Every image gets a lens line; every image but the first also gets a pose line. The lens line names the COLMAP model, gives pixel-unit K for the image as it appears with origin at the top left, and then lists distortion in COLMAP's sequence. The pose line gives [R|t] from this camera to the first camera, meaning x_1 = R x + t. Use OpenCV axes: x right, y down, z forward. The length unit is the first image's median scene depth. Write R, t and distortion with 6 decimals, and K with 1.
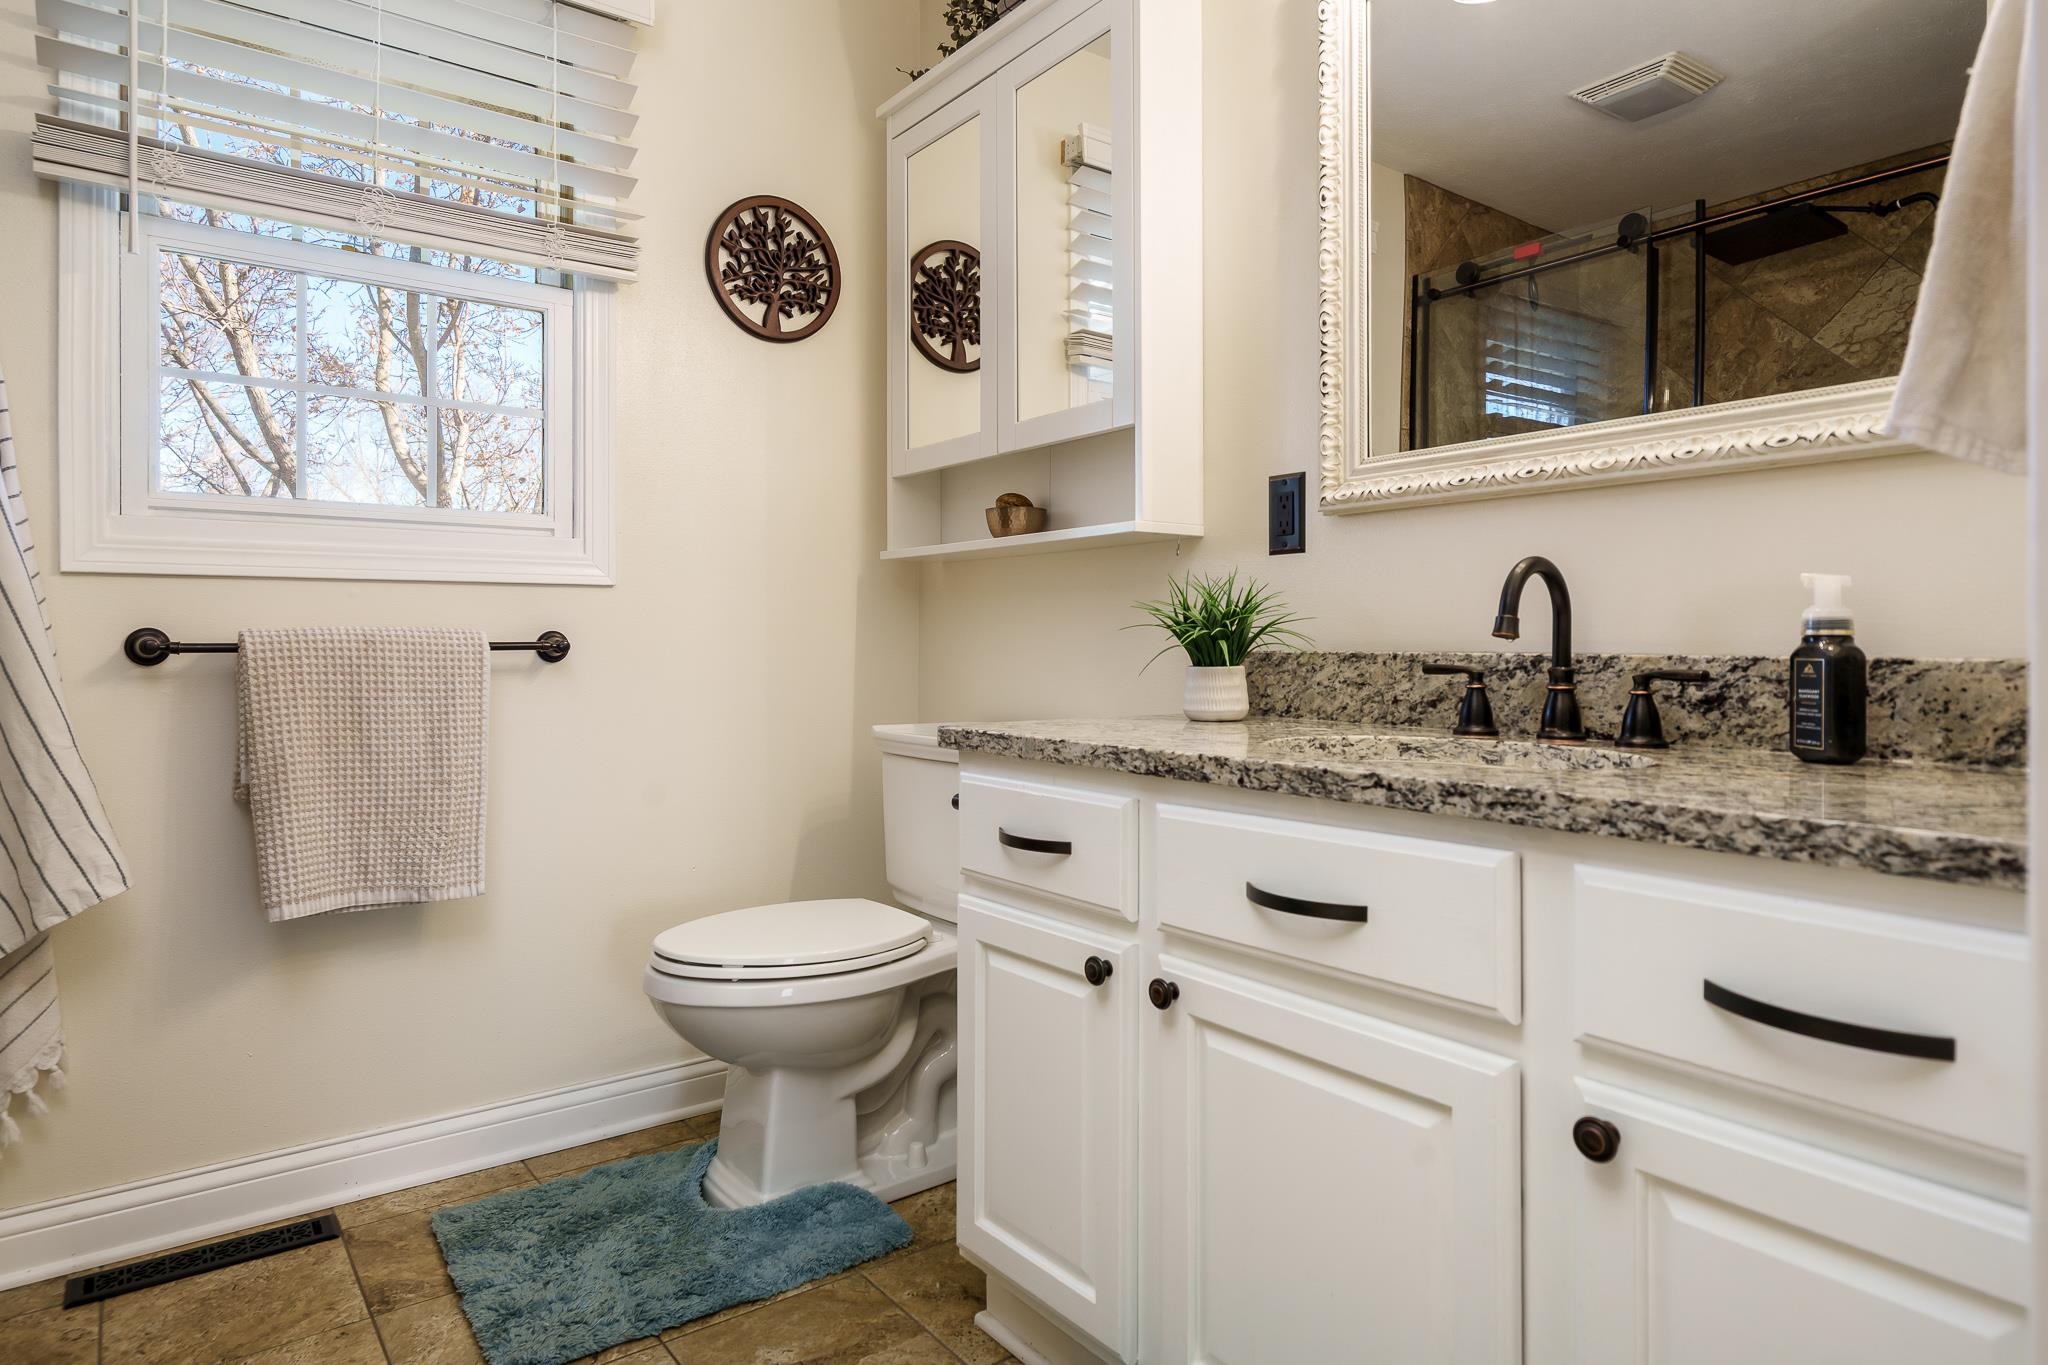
lens RADIAL K [[1184.7, 0, 1011.6], [0, 1184.7, 672.8], [0, 0, 1]] dist [0.000919, -0.000883]
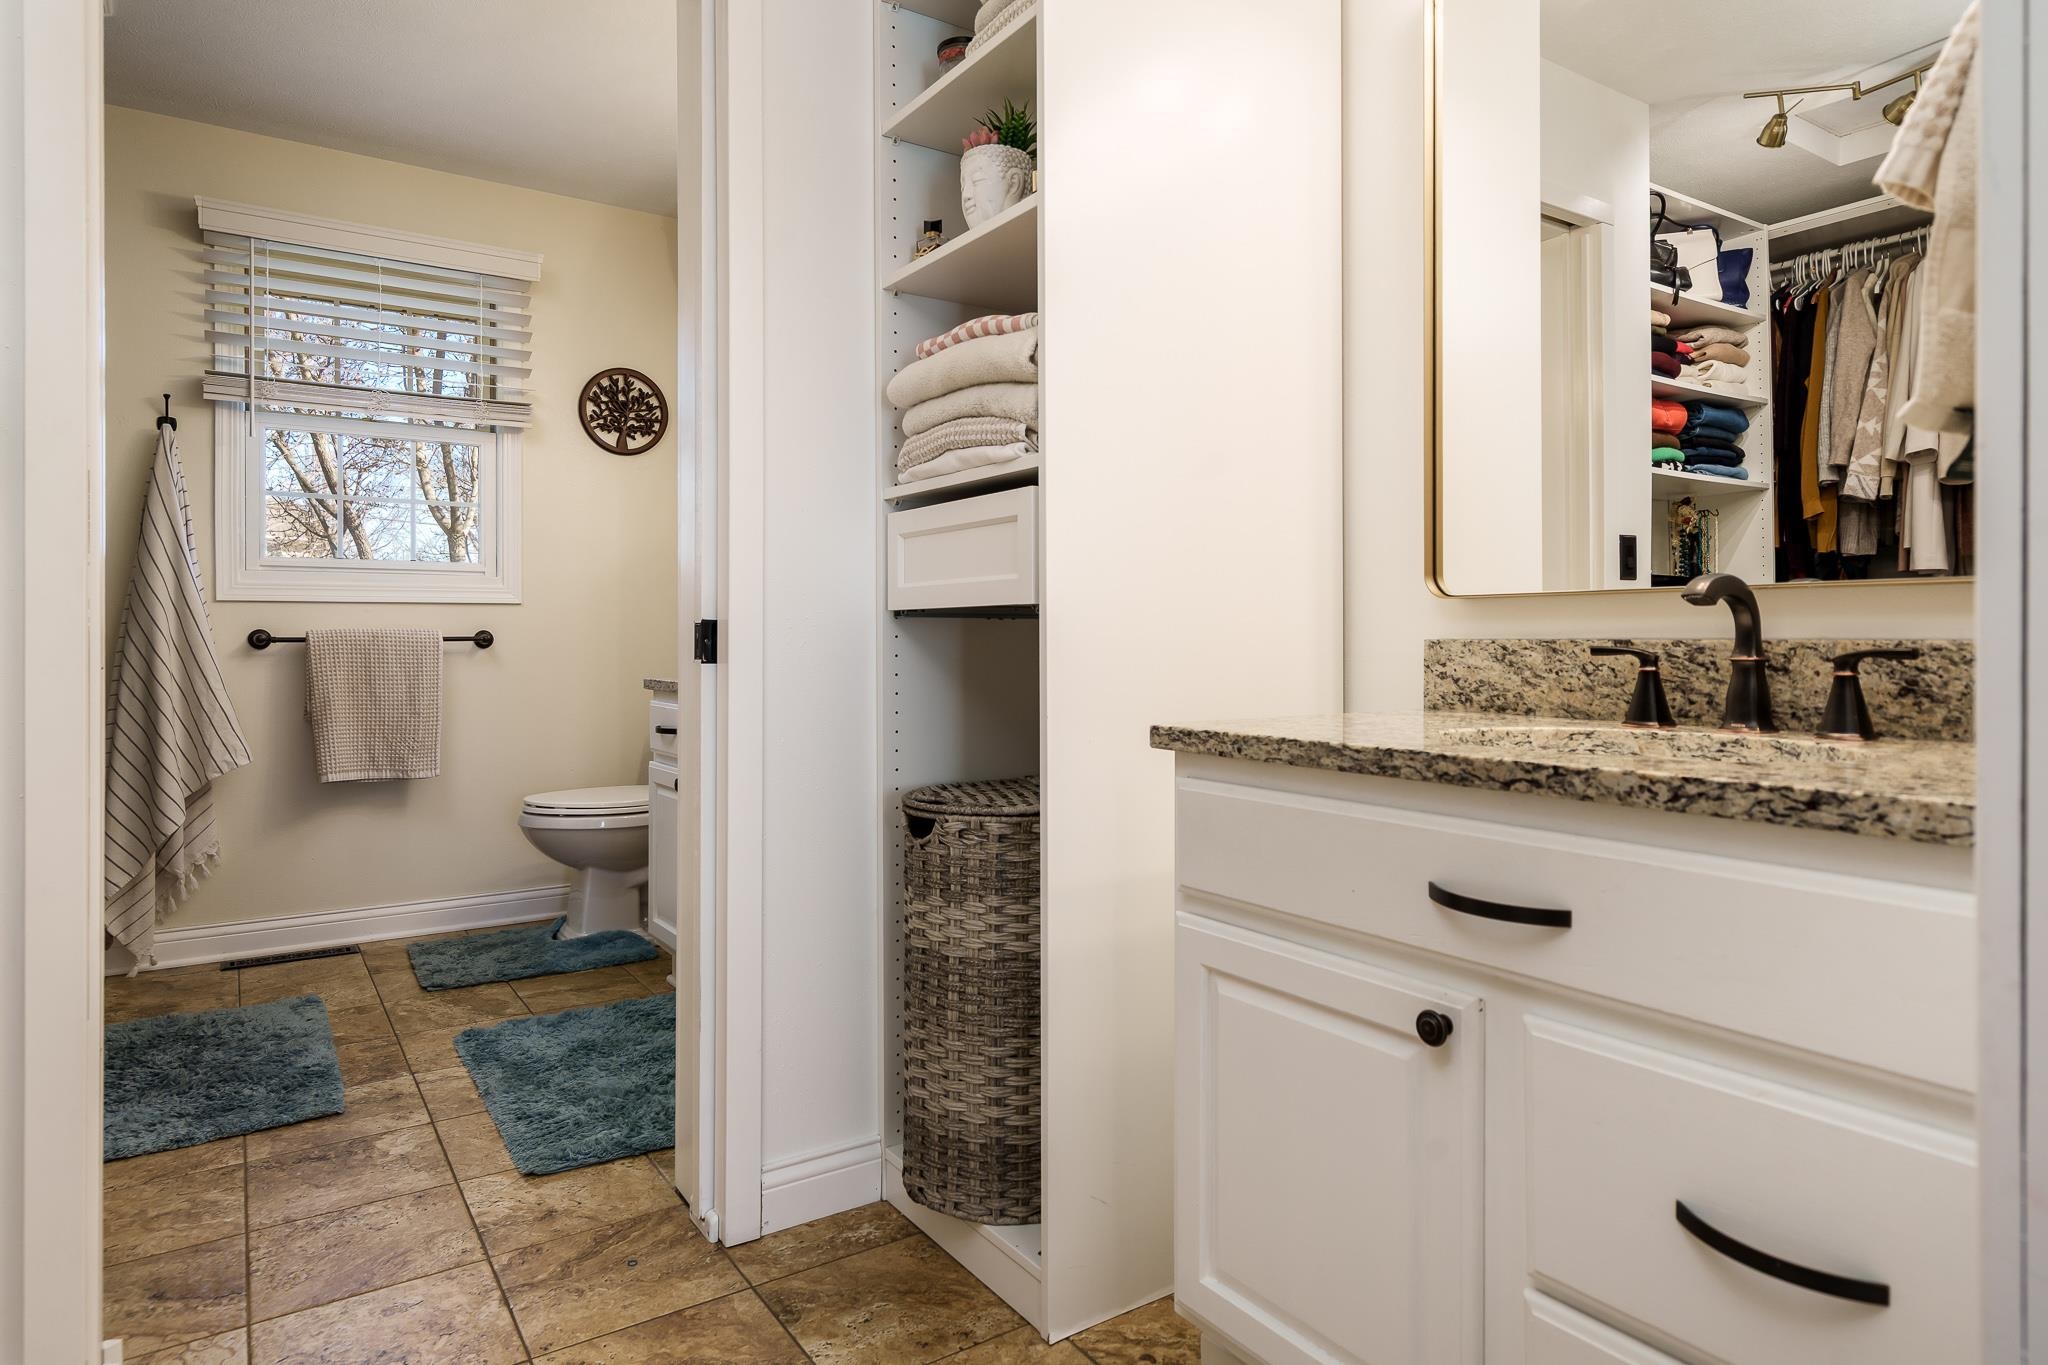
lens RADIAL K [[1184.7, 0, 1035.5], [0, 1184.7, 669.5], [0, 0, 1]] dist [0.000919, -0.000883]
pose [[0.998868, -0.000900, -0.047564, 0.502272], [0.001068, 0.999993, 0.003511, 0.017051], [0.047561, -0.003558, 0.998862, -0.697822]]
